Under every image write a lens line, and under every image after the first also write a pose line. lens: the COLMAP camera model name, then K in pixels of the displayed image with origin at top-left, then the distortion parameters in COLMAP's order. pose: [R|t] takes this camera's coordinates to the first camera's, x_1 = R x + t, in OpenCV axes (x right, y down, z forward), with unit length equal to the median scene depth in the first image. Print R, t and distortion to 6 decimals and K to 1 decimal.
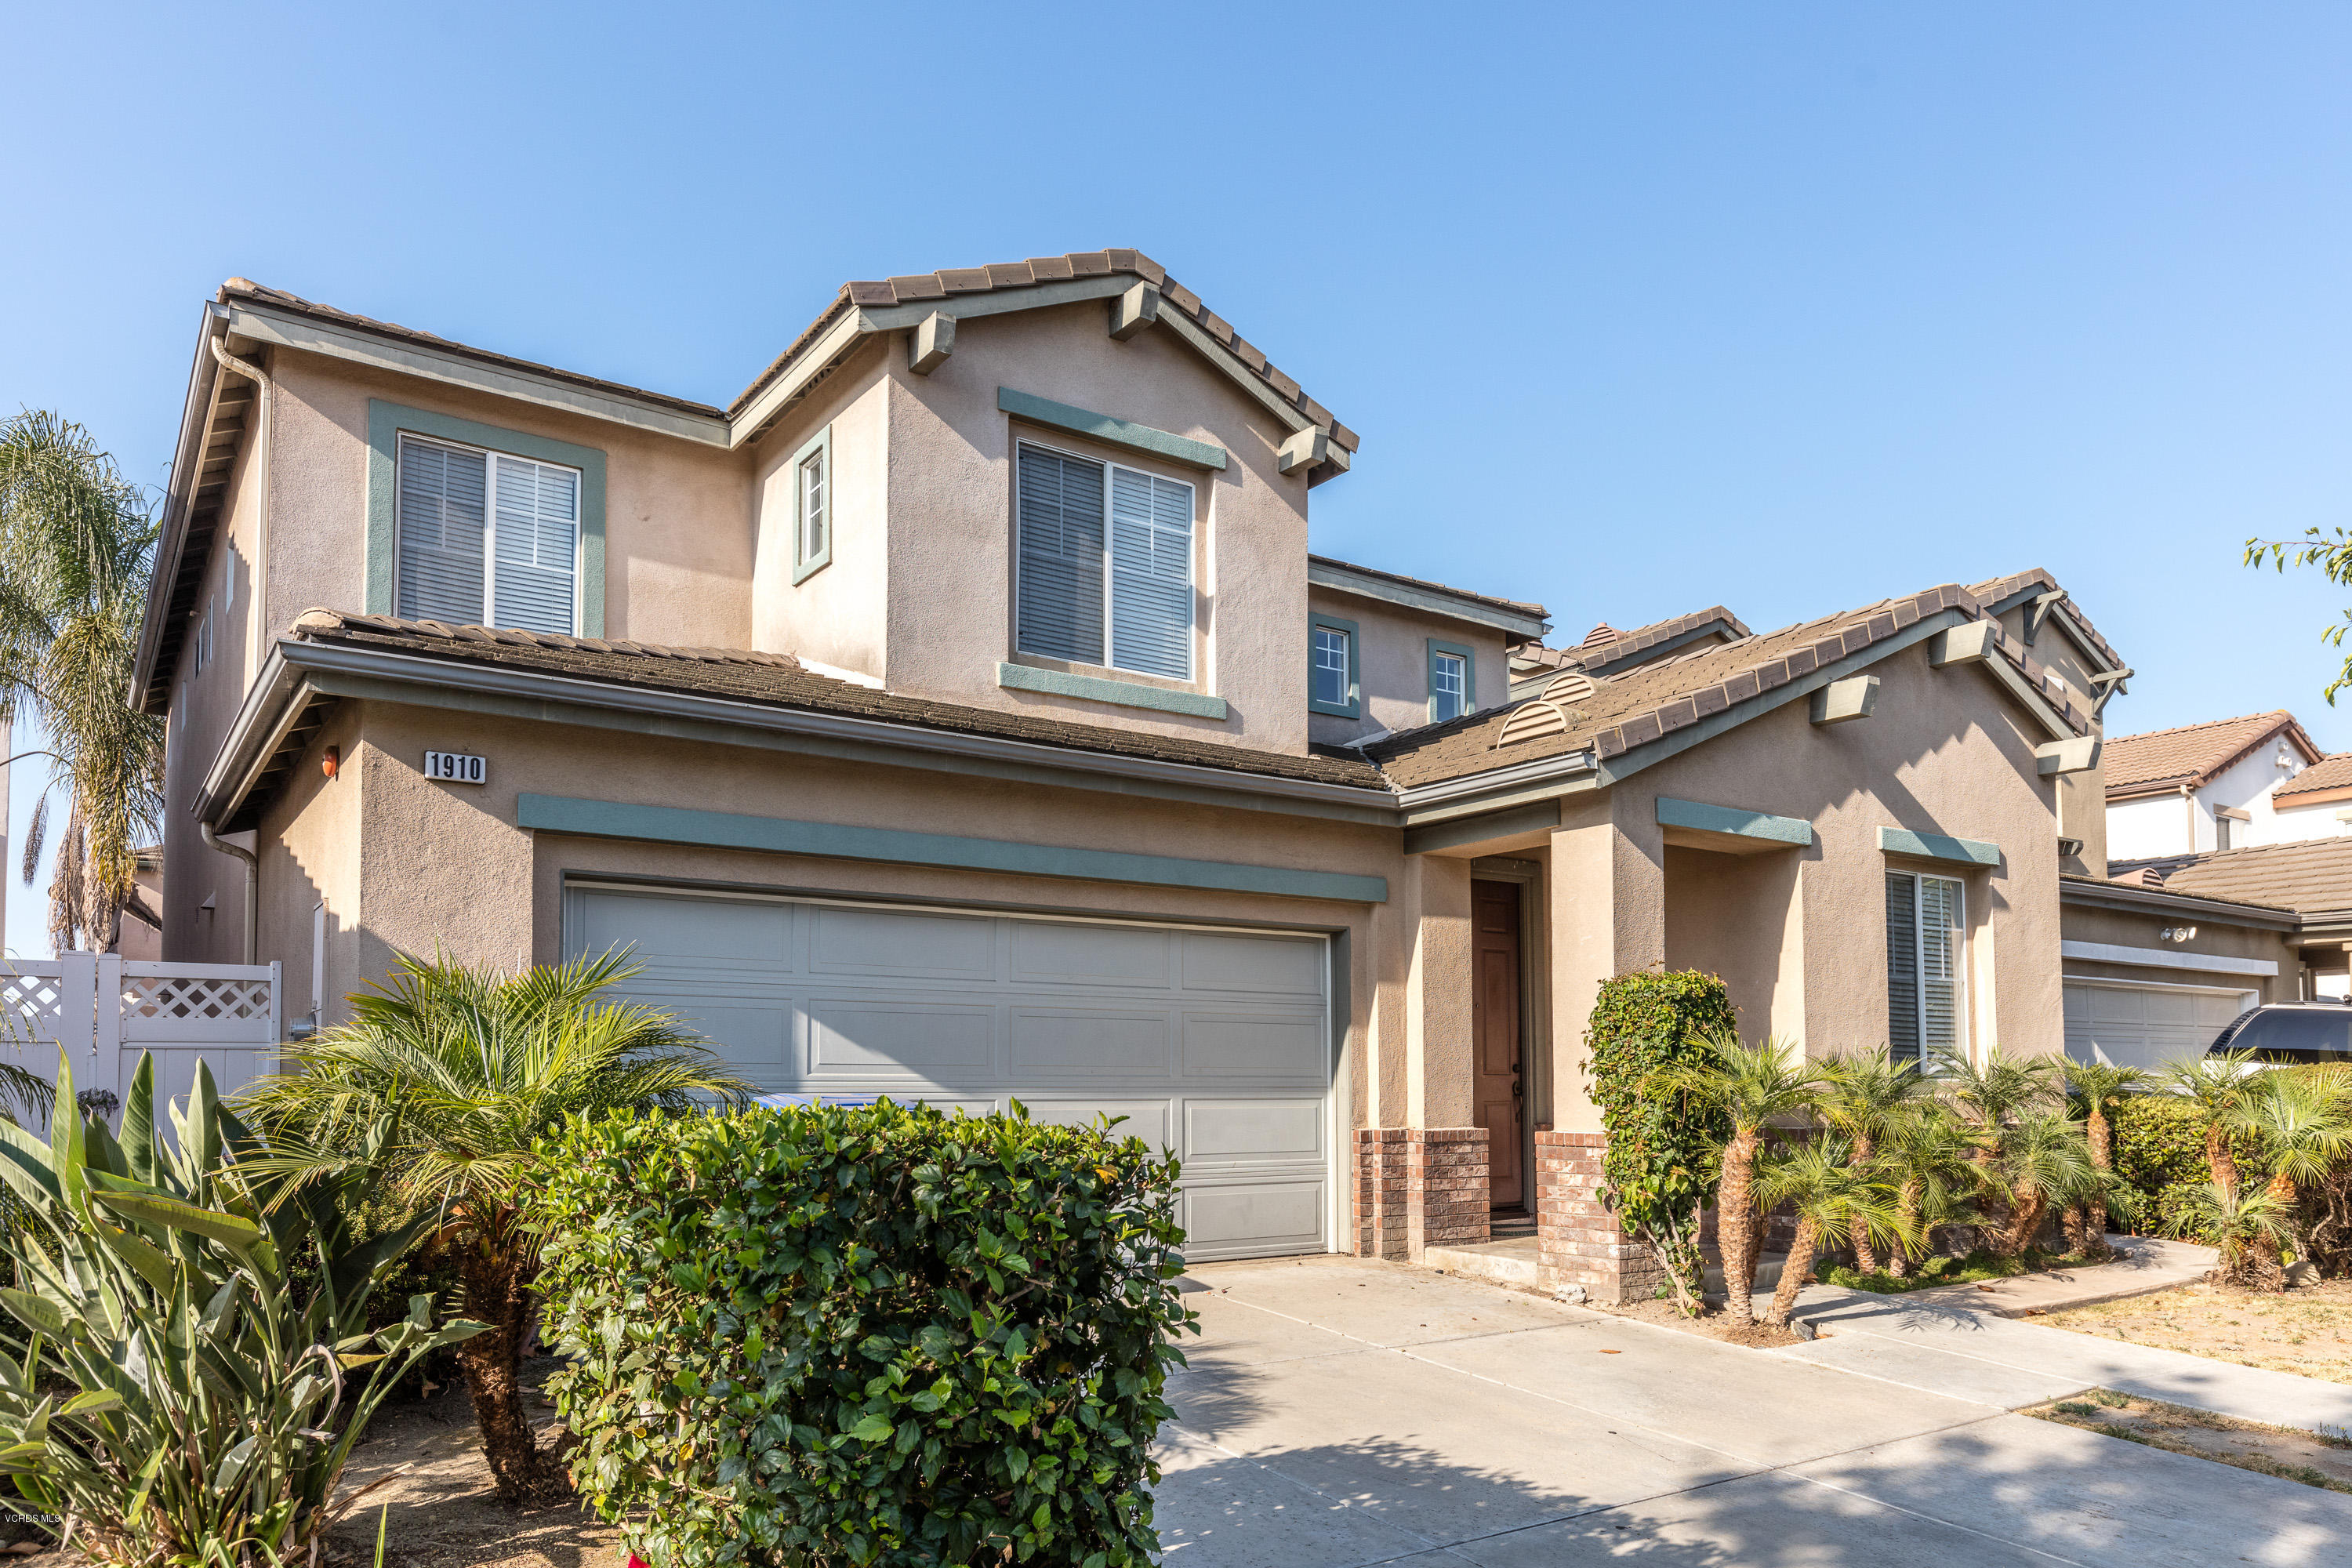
lens RADIAL K [[1594.3, 0, 1174.7], [0, 1594.3, 929.6], [0, 0, 1]] dist [-0.002077, -0.002283]
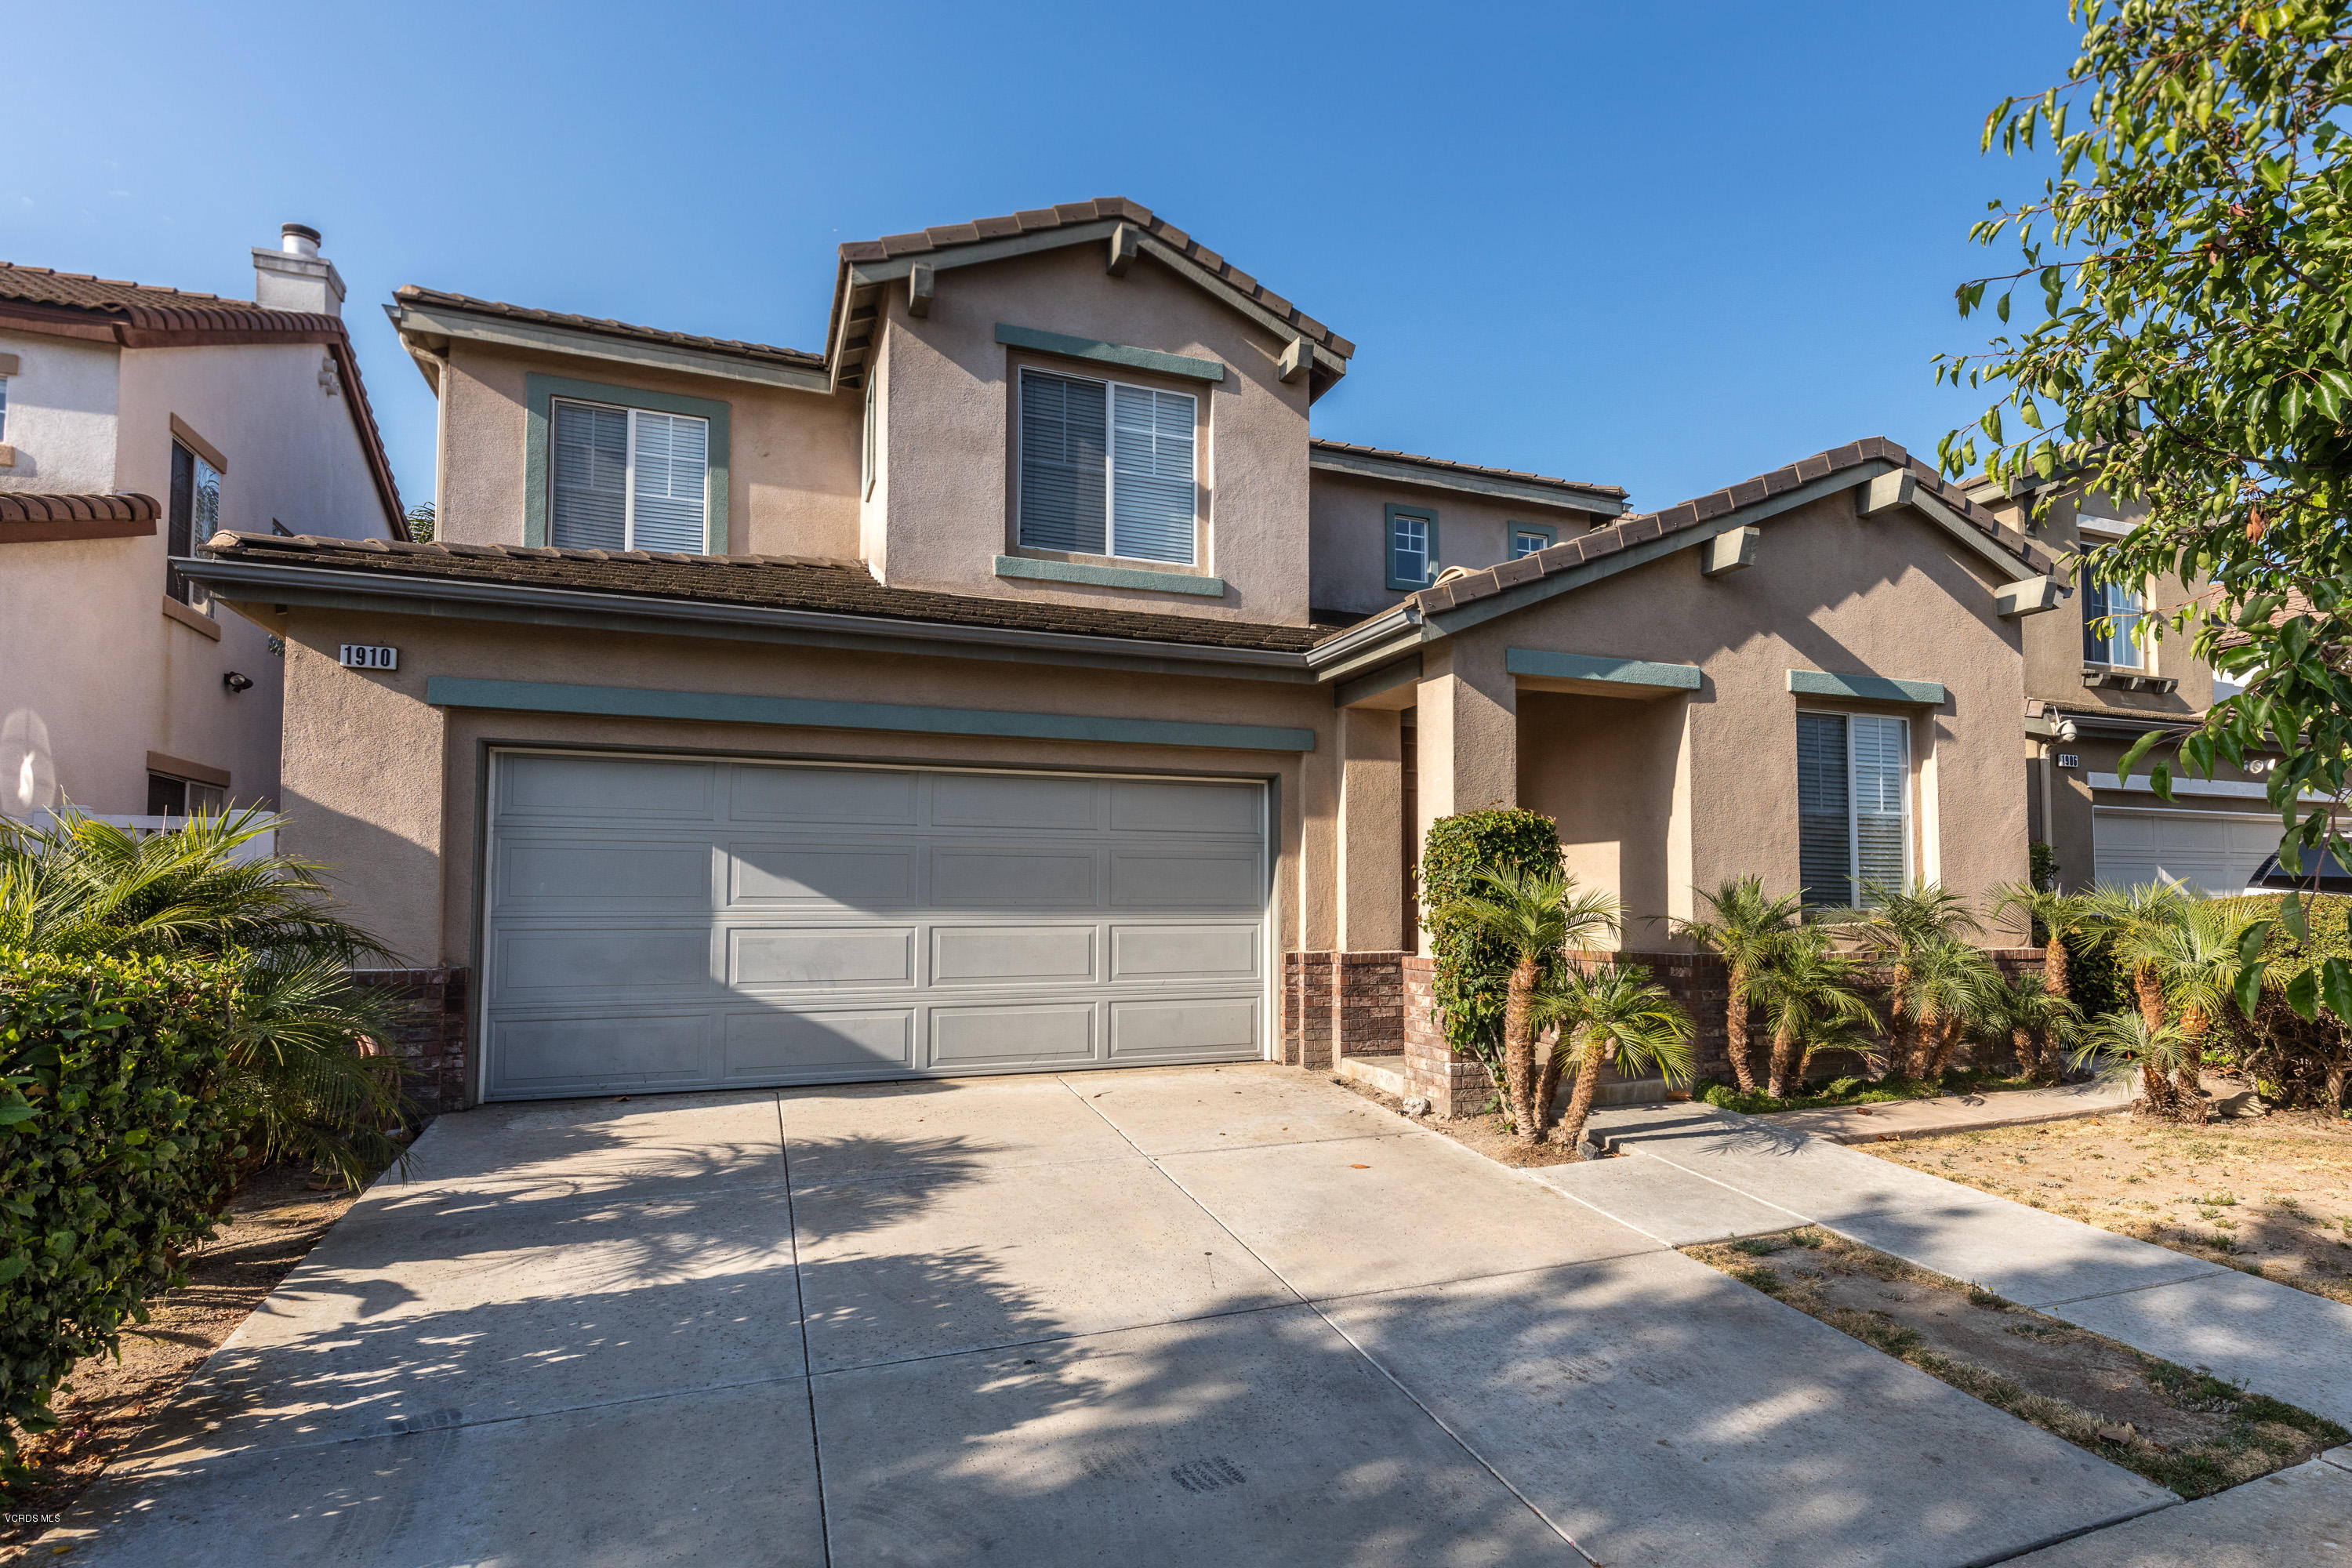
lens RADIAL K [[1297.4, 0, 1176.0], [0, 1297.4, 784.0], [0, 0, 1]] dist [0.001204, 0.001038]
pose [[0.982812, -0.016729, -0.183851, 0.201946], [0.017328, 0.999848, 0.001651, 0.003042], [0.183795, -0.004809, 0.982953, 0.077918]]
